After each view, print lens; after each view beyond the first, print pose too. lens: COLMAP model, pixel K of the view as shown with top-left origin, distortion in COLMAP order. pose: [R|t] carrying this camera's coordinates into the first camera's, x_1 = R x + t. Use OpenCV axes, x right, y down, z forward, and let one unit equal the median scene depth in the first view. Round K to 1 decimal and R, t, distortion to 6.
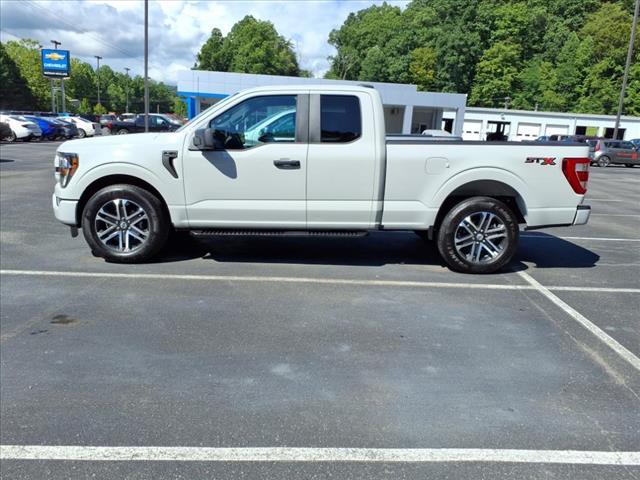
lens RADIAL K [[511.9, 0, 320.0], [0, 511.9, 240.0], [0, 0, 1]] dist [0.005563, -0.000315]
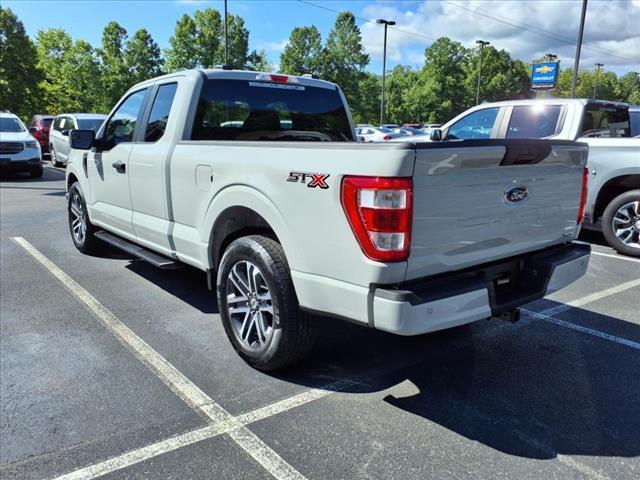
lens RADIAL K [[511.9, 0, 320.0], [0, 511.9, 240.0], [0, 0, 1]] dist [0.005563, -0.000315]
pose [[0.621489, 0.143520, -0.770164, 0.440233], [-0.159839, 0.985627, 0.054689, -0.066776], [0.766944, 0.089114, 0.635497, 0.372714]]
